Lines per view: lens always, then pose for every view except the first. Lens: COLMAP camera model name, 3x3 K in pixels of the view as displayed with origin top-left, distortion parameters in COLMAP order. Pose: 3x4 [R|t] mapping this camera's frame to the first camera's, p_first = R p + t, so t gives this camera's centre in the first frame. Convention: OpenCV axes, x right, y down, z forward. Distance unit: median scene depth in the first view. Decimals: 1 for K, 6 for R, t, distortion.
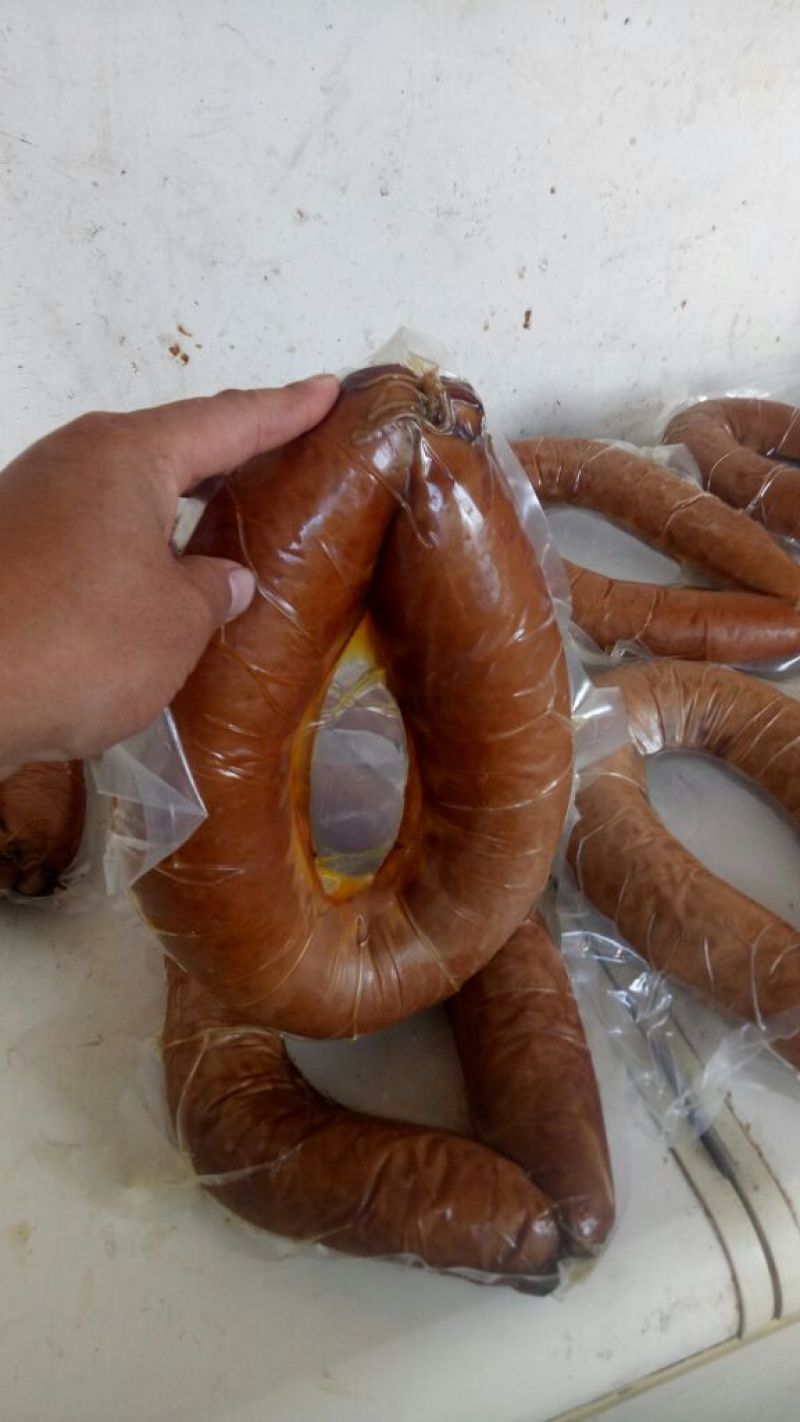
lens RADIAL K [[1011.2, 0, 396.1], [0, 1011.2, 714.2], [0, 0, 1]] dist [0.028917, -0.023760]
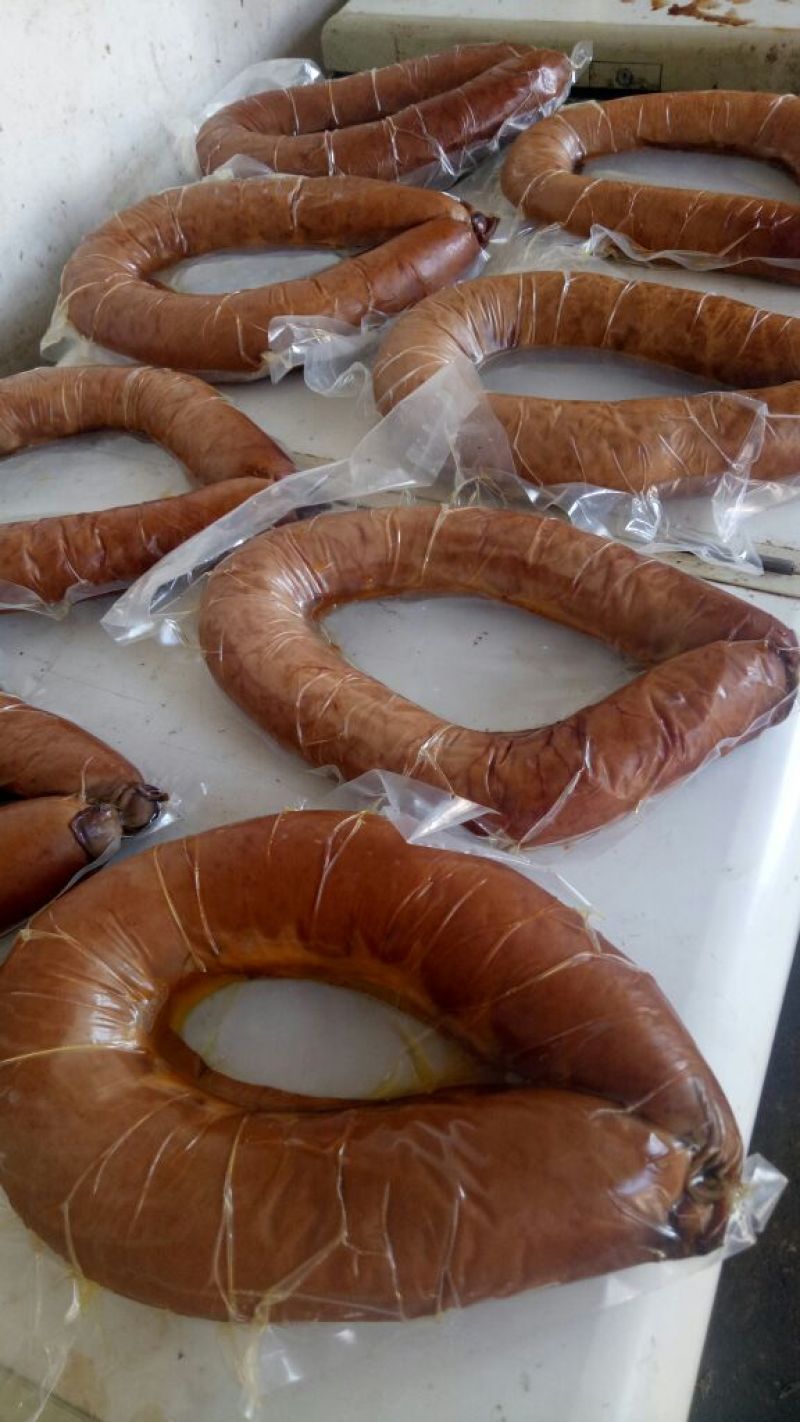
lens RADIAL K [[1011.2, 0, 390.5], [0, 1011.2, 705.1], [0, 0, 1]] dist [0.028917, -0.023760]
pose [[0.700651, -0.614228, 0.363059, -0.372563], [0.569954, 0.787923, 0.233089, 0.013168], [-0.429232, 0.043613, 0.902141, 0.076549]]
